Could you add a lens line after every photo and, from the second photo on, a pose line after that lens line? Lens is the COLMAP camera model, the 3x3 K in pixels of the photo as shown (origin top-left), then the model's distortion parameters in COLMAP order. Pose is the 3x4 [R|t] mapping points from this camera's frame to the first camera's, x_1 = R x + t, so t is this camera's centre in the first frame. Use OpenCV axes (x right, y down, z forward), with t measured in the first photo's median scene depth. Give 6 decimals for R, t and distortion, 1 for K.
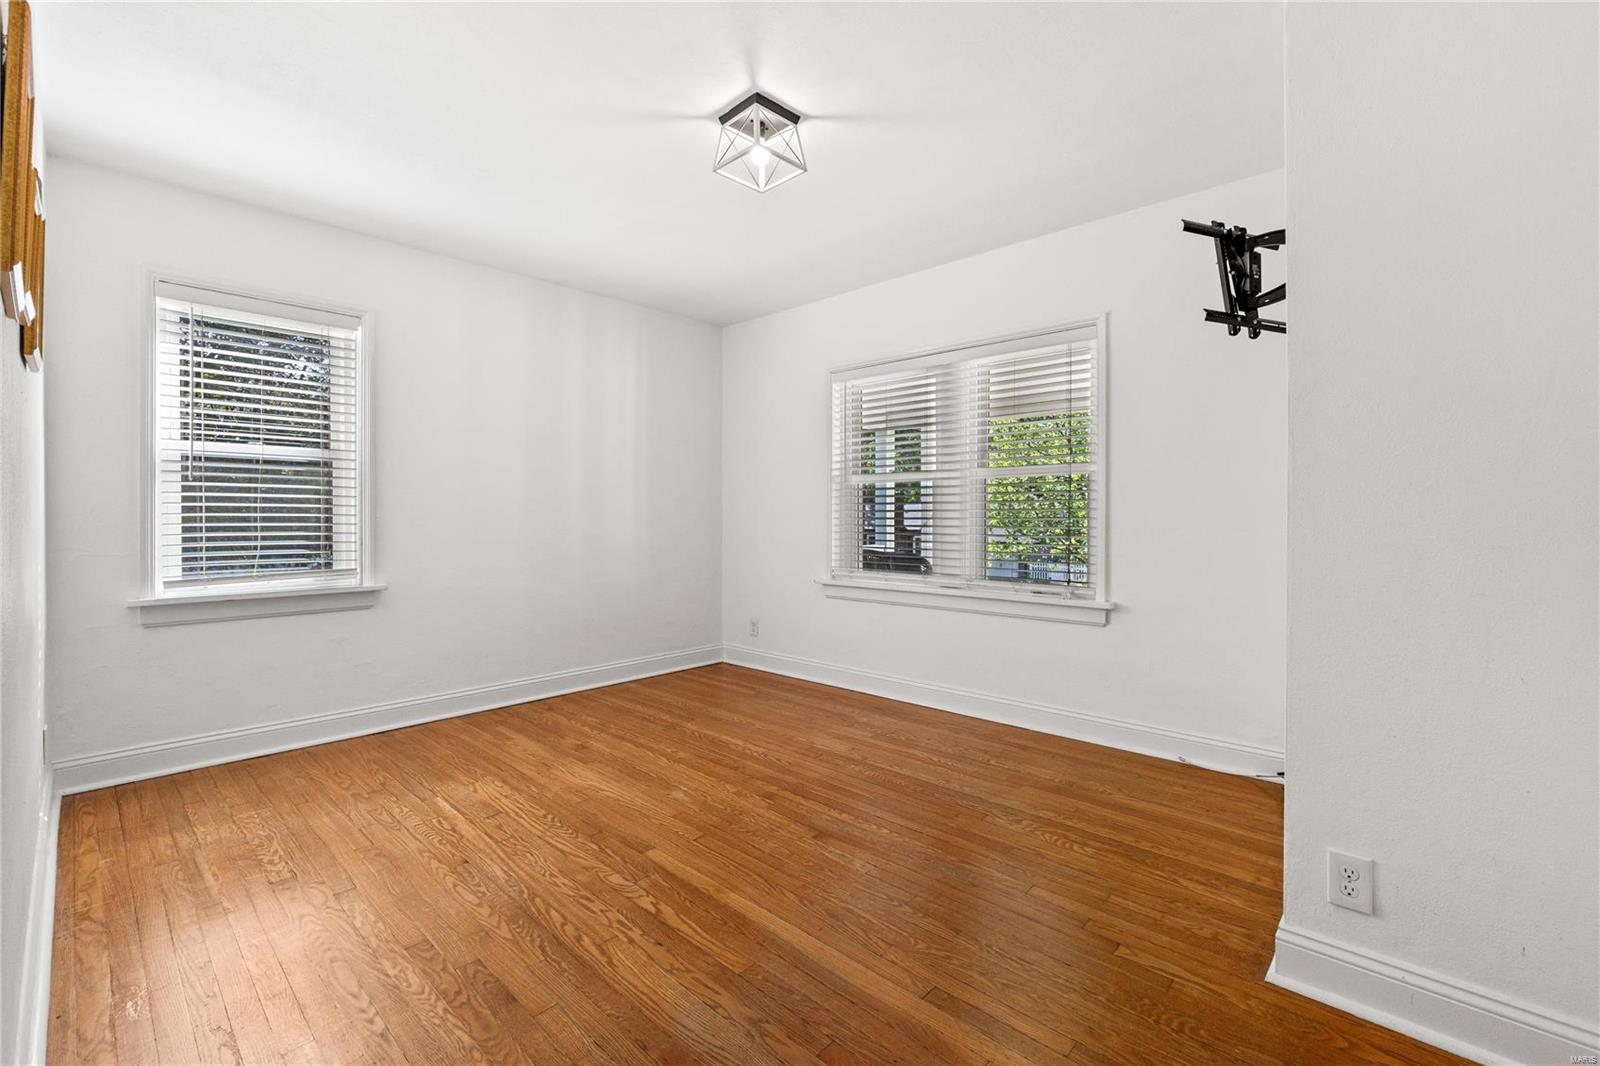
lens RADIAL K [[686.6, 0, 800.0], [0, 686.6, 521.4], [0, 0, 1]] dist [-0.002416, -0.001364]
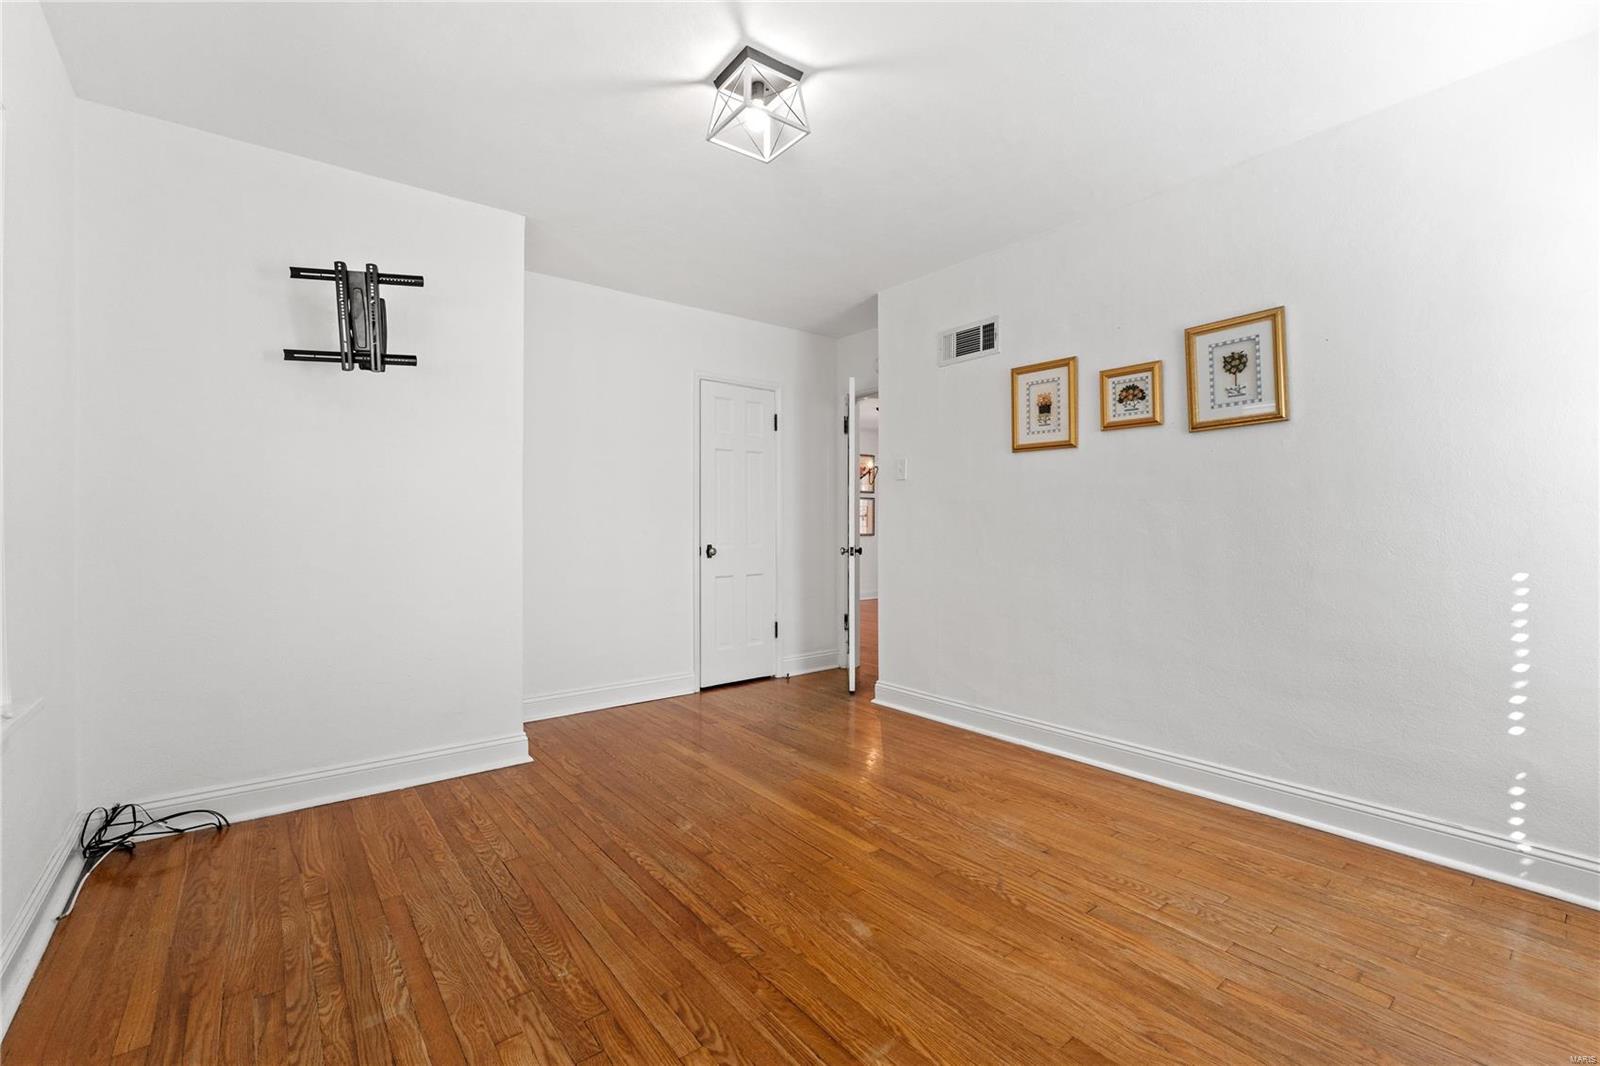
lens RADIAL K [[686.6, 0, 799.9], [0, 686.6, 523.0], [0, 0, 1]] dist [-0.002416, -0.001364]
pose [[-0.988992, 0.000747, 0.147970, -0.236750], [0.002252, 0.999947, 0.010003, -0.018182], [-0.147955, 0.010226, -0.988941, 1.827758]]
